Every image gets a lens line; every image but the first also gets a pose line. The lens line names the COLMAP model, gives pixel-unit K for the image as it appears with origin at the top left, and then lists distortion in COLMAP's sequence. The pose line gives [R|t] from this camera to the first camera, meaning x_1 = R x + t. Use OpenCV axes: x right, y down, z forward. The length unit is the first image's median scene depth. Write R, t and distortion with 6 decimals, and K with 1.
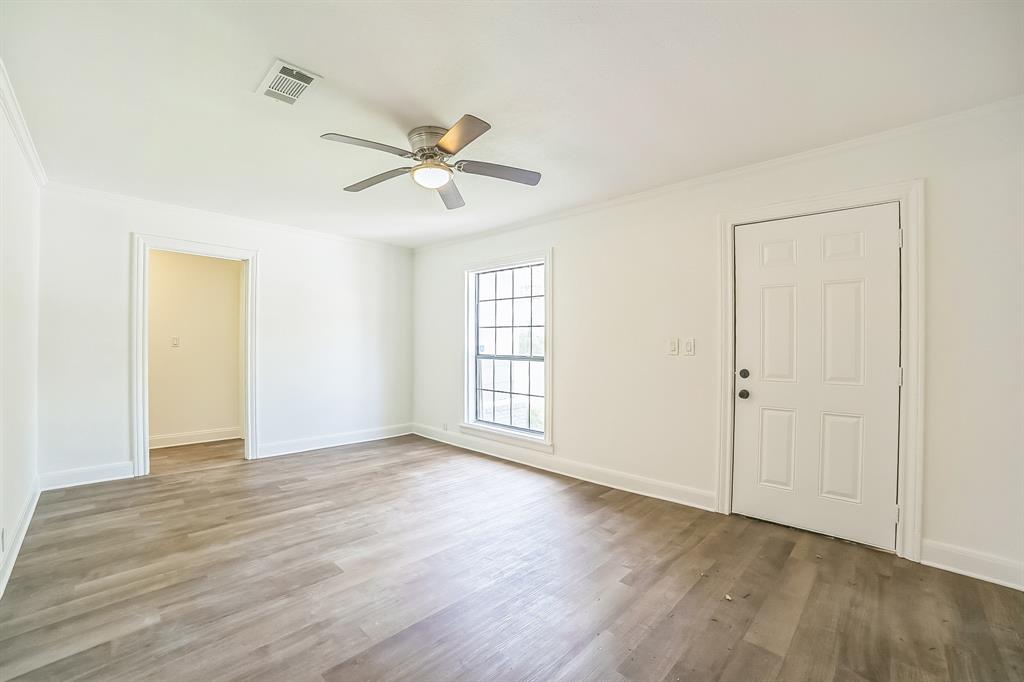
lens RADIAL K [[422.1, 0, 512.0], [0, 422.1, 341.0], [0, 0, 1]] dist [-0.106641, 0.035322]
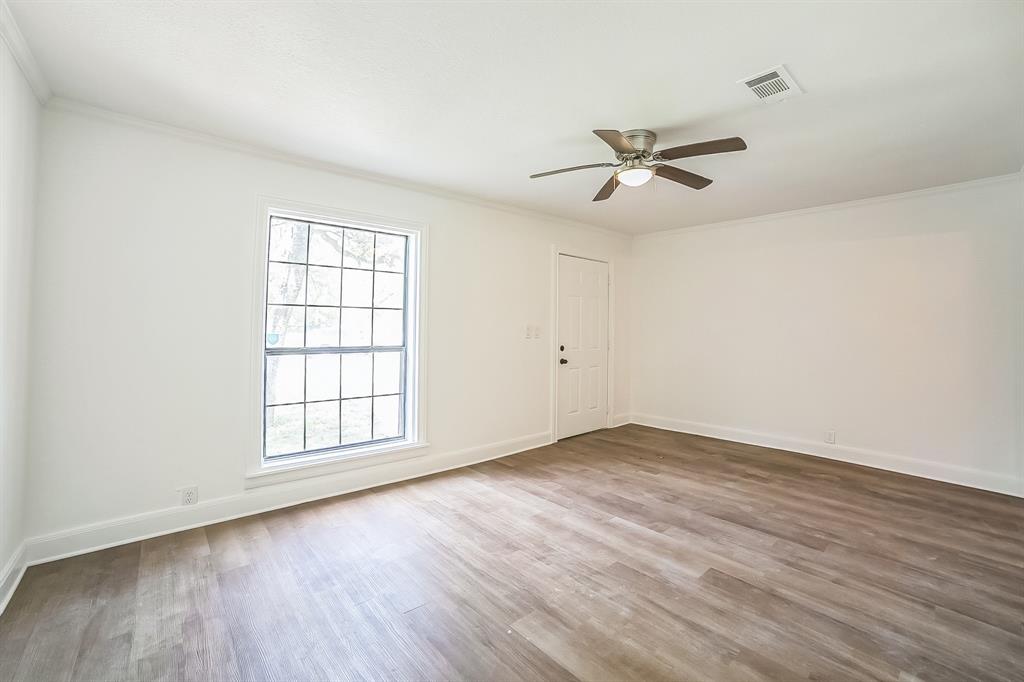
lens RADIAL K [[422.9, 0, 511.5], [0, 422.9, 330.4], [0, 0, 1]] dist [-0.093289, 0.029795]
pose [[0.099934, -0.012980, 0.994909, -1.122507], [-0.013857, 0.999800, 0.014436, -0.012571], [-0.994898, -0.015229, 0.099734, 1.086538]]
